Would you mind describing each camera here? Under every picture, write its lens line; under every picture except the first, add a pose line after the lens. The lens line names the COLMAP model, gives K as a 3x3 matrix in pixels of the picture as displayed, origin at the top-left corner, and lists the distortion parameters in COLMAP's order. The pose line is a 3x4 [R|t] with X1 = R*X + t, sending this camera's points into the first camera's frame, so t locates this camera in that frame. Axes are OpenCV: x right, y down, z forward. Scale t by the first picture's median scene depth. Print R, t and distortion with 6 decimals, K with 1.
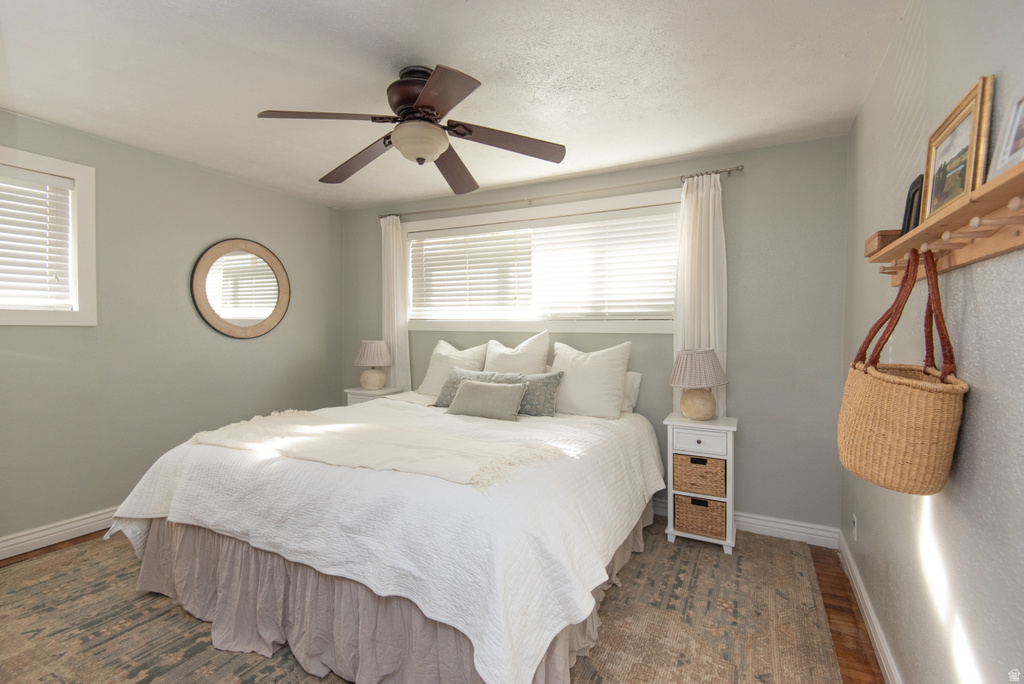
lens RADIAL K [[461.5, 0, 512.0], [0, 461.5, 342.0], [0, 0, 1]] dist [0.038665, -0.024879]
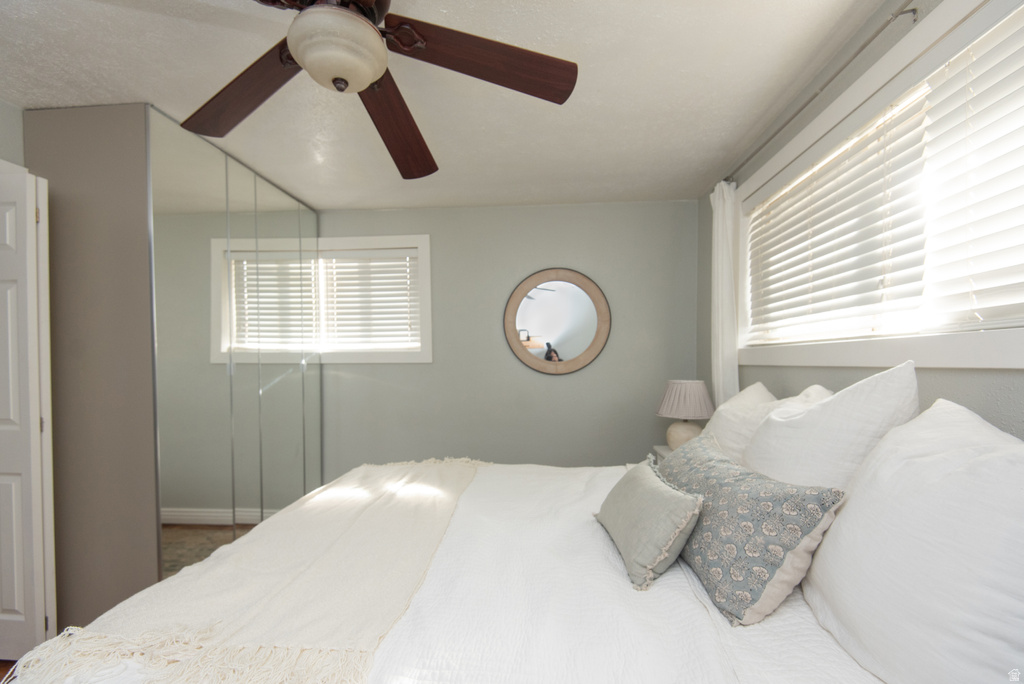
lens RADIAL K [[475.2, 0, 508.7], [0, 475.2, 374.5], [0, 0, 1]] dist [0.014075, -0.000137]
pose [[0.374464, 0.010997, -0.927176, 0.283232], [-0.020589, 0.999782, 0.003543, -0.009869], [0.927013, 0.017763, 0.374609, 0.587816]]
